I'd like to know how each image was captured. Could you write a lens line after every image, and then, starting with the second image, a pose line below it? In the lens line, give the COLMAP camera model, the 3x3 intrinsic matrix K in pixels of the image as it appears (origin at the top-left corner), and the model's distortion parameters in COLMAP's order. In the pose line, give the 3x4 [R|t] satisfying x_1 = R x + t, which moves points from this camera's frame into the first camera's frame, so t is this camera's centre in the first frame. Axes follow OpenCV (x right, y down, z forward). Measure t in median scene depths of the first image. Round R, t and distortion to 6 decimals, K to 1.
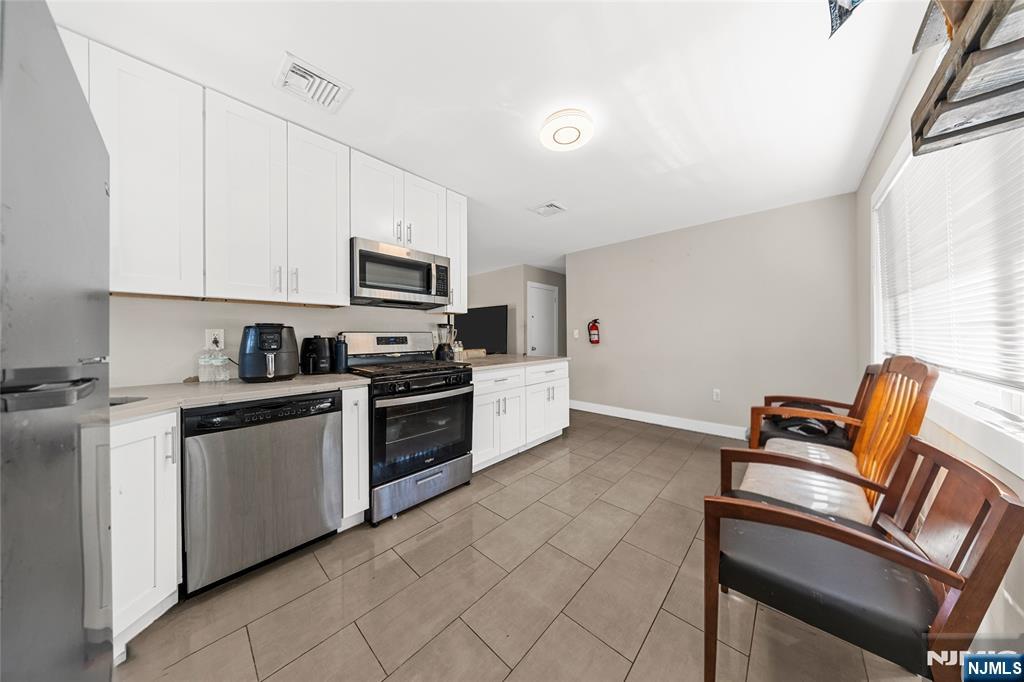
lens RADIAL K [[302.3, 0, 513.7], [0, 302.3, 339.3], [0, 0, 1]] dist [-0.001659, -0.000729]
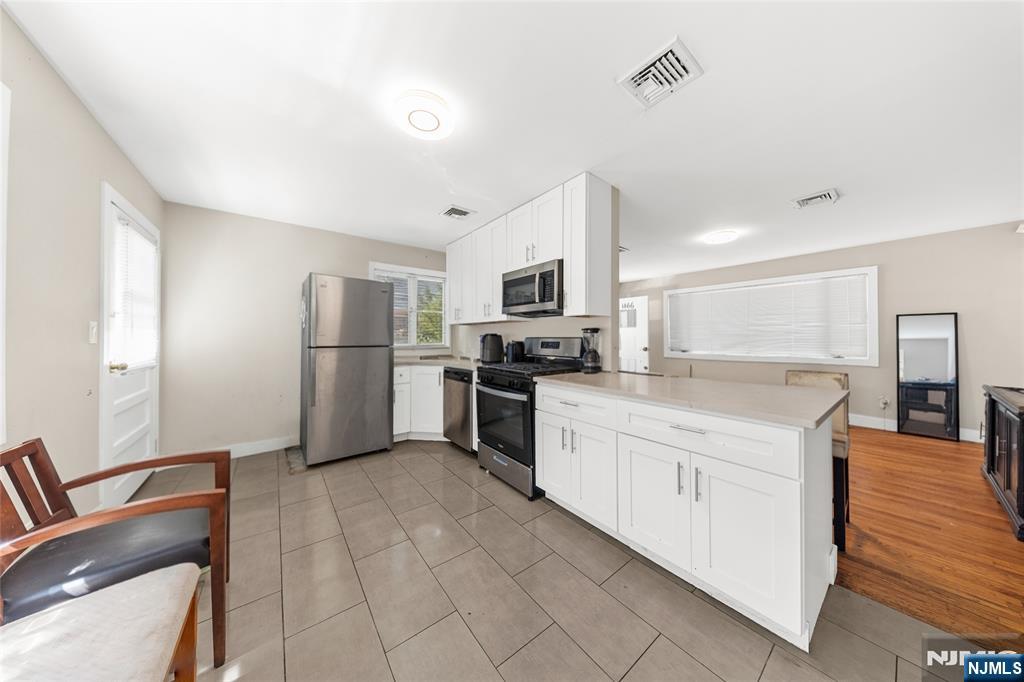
lens RADIAL K [[302.3, 0, 517.2], [0, 302.3, 336.5], [0, 0, 1]] dist [-0.001659, -0.000729]
pose [[-0.158387, 0.000760, -0.987377, 0.772897], [-0.007969, 0.999966, 0.002048, -0.031246], [0.987345, 0.008193, -0.158375, 1.084457]]
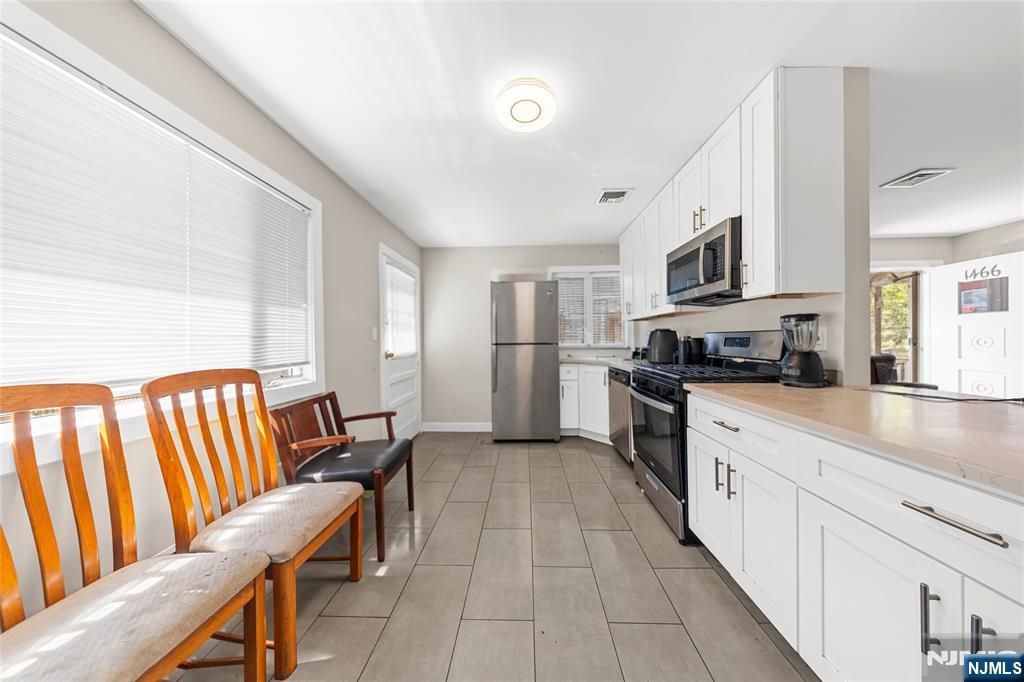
lens RADIAL K [[302.3, 0, 520.1], [0, 302.3, 342.0], [0, 0, 1]] dist [-0.001659, -0.000729]
pose [[-0.752417, 0.019057, -0.658411, 0.595929], [0.007774, 0.999769, 0.020054, -0.018200], [0.658641, 0.009971, -0.752391, 1.261200]]
